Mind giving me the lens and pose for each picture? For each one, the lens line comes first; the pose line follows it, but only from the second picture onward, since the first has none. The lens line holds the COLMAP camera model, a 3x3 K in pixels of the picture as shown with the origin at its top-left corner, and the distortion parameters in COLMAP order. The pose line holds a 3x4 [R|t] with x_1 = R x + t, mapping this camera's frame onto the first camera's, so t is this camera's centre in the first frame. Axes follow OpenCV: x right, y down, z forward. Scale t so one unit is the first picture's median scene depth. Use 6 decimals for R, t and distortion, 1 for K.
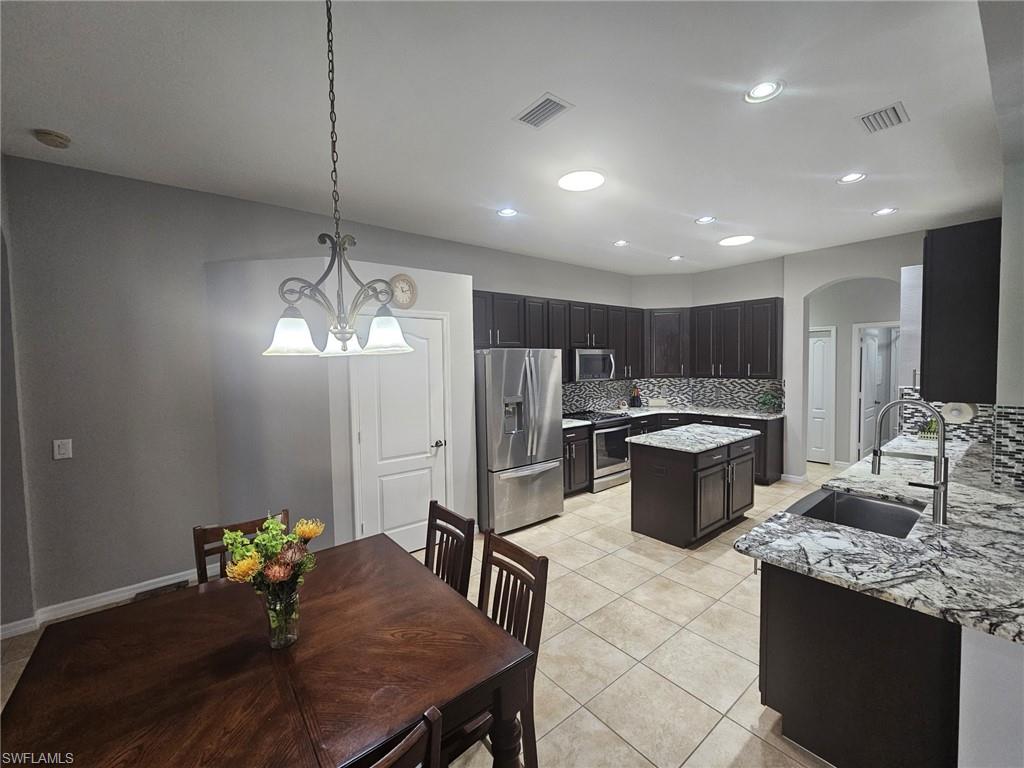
lens RADIAL K [[420.6, 0, 516.0], [0, 420.6, 379.8], [0, 0, 1]] dist [-0.002546, 0.000287]
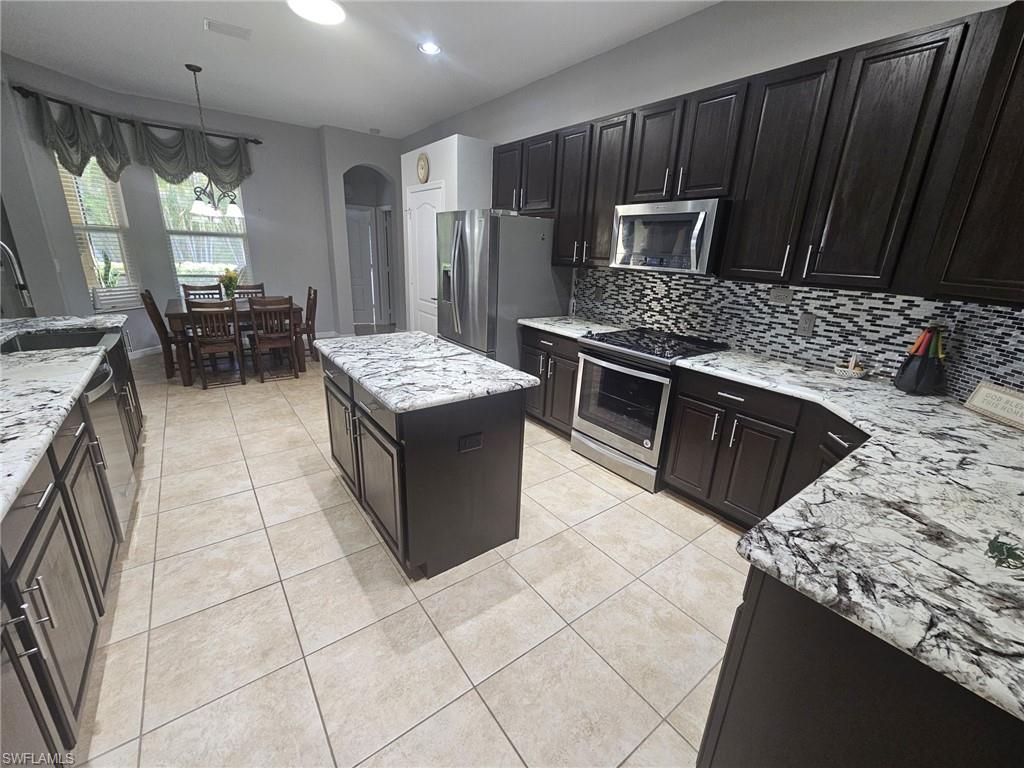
lens RADIAL K [[420.6, 0, 516.0], [0, 420.6, 379.8], [0, 0, 1]] dist [-0.002546, 0.000287]
pose [[-0.041665, 0.318114, -0.947136, 0.676193], [-0.072548, 0.944494, 0.320418, -0.023943], [0.996494, 0.082063, -0.016274, 0.817336]]
